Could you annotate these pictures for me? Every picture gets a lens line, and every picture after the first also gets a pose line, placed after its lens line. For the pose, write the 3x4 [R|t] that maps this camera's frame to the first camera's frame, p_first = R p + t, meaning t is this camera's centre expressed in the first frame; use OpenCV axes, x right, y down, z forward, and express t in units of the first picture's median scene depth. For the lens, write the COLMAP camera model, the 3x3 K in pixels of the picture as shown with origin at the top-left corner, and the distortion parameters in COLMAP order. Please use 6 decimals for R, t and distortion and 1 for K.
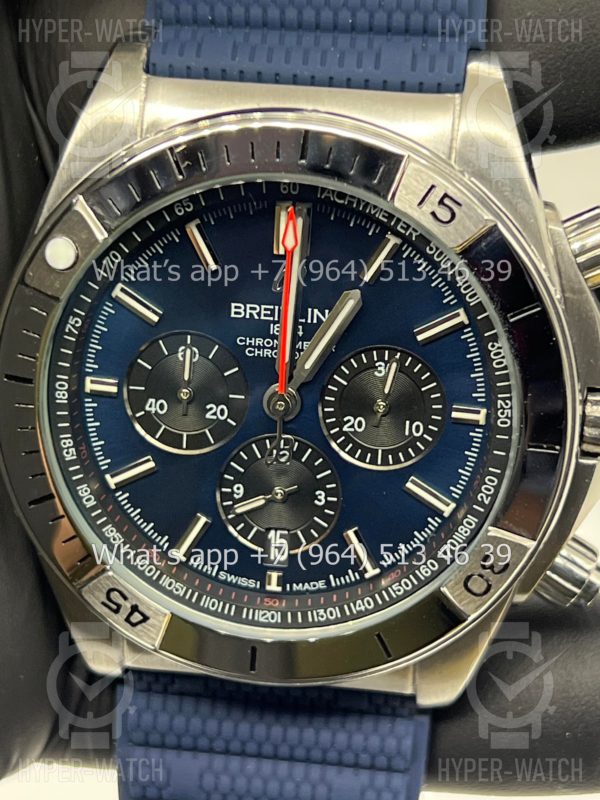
lens RADIAL K [[1809.9, 0, 300.0], [0, 1809.9, 400.0], [0, 0, 1]] dist [0.120821, 0.068812]
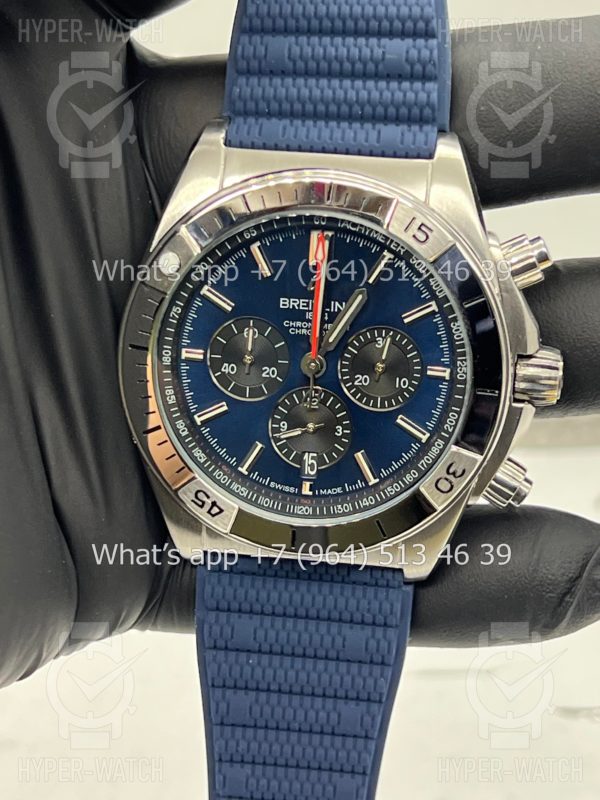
lens RADIAL K [[1758.6, 0, 300.0], [0, 1758.6, 400.0], [0, 0, 1]] dist [0.245584, 0.060225]
pose [[0.999993, 0.002959, 0.002446, -0.024637], [-0.002817, 0.998401, -0.056461, 0.111977], [-0.002610, 0.056454, 0.998402, -0.448462]]
